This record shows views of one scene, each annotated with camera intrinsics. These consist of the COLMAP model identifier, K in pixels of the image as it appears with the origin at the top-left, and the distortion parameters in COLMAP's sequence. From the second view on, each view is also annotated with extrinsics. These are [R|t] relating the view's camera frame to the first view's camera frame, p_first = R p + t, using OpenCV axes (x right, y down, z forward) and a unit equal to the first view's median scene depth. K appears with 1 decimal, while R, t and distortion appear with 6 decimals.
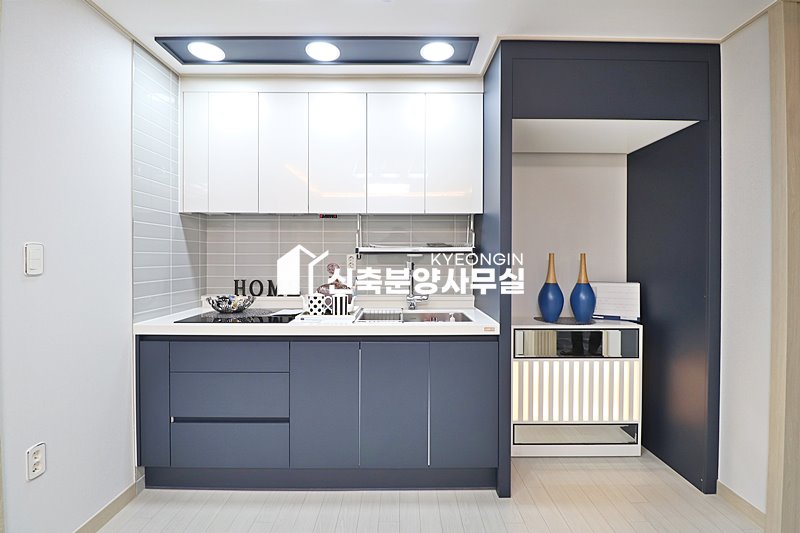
lens RADIAL K [[371.3, 0, 401.9], [0, 371.3, 258.0], [0, 0, 1]] dist [-0.020645, -0.001232]
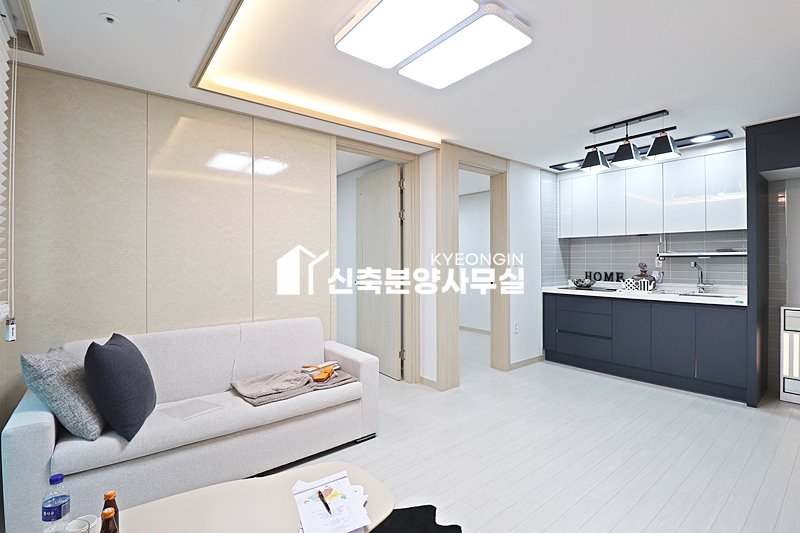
lens RADIAL K [[371.3, 0, 399.5], [0, 371.3, 263.9], [0, 0, 1]] dist [-0.020645, -0.001232]
pose [[0.625920, 0.003001, -0.779882, 0.477189], [0.004486, 0.999962, 0.007449, 0.001890], [0.779875, -0.008161, 0.625883, -1.036789]]
